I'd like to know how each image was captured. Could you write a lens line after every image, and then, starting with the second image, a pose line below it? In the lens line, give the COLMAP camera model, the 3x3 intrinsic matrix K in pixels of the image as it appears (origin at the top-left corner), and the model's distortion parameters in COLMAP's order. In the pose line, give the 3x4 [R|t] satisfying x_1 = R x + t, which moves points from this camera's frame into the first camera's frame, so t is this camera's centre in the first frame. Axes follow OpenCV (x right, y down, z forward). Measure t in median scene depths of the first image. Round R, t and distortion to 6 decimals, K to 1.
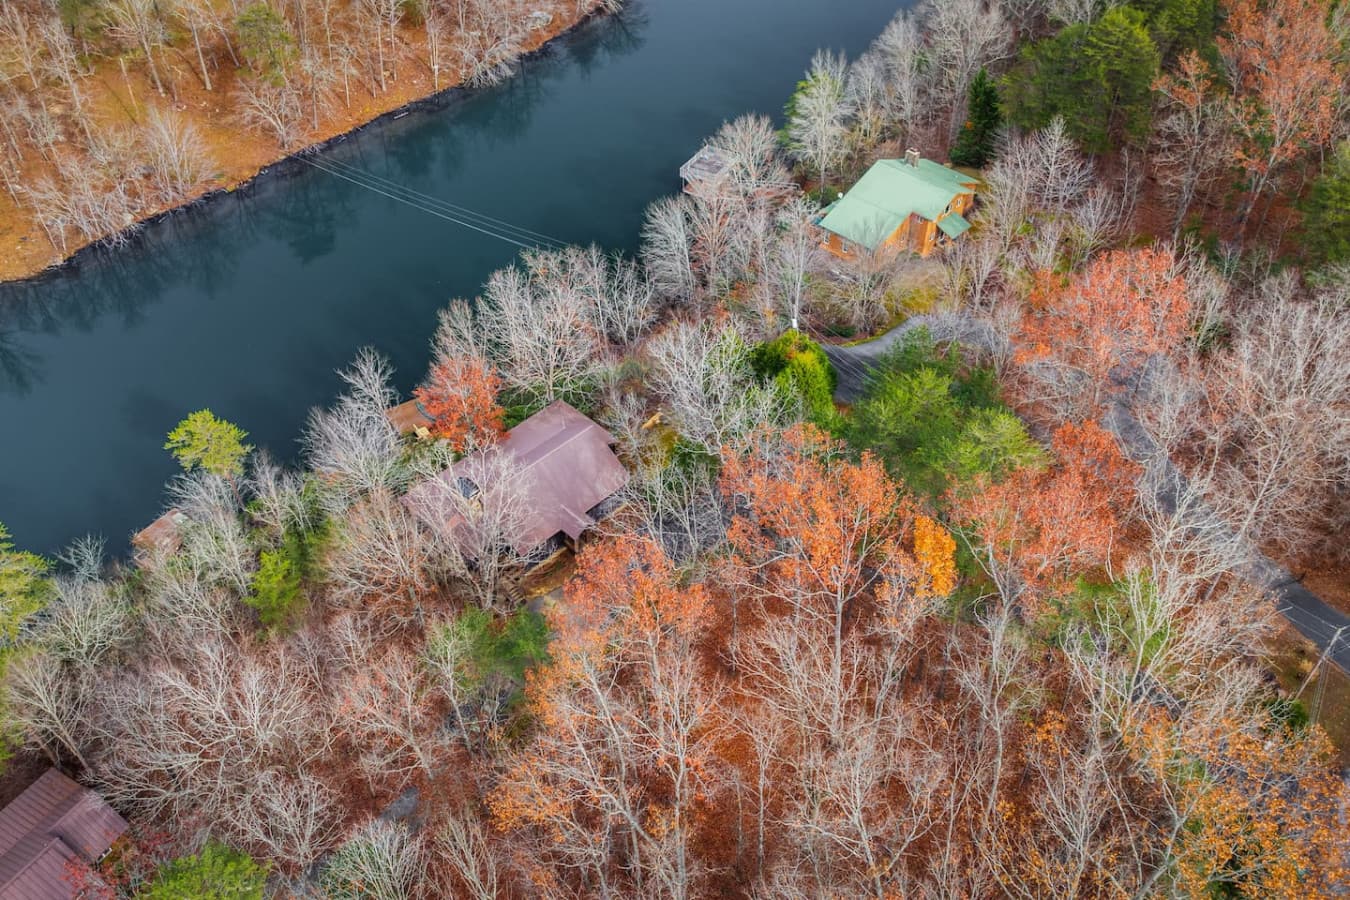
lens RADIAL K [[1123.7, 0, 673.9], [0, 1123.7, 449.2], [0, 0, 1]] dist [-0.013677, 0.003371]
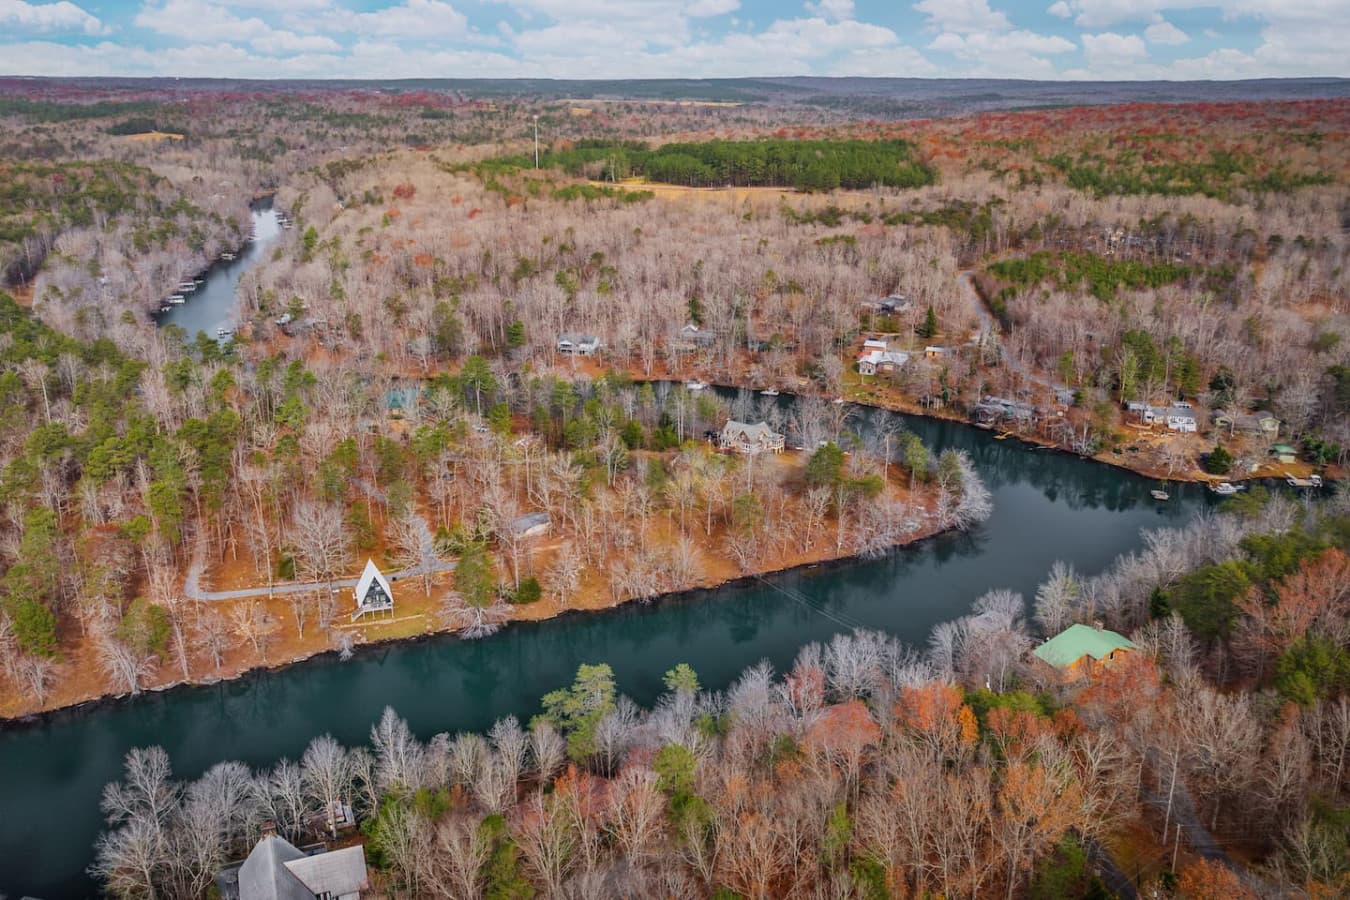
lens RADIAL K [[1123.7, 0, 675.0], [0, 1123.7, 450.9], [0, 0, 1]] dist [-0.013677, 0.003371]
pose [[0.920735, 0.115386, -0.372738, 0.183106], [-0.263893, 0.887810, -0.377034, 0.250515], [0.287416, 0.445511, 0.847887, -0.588755]]
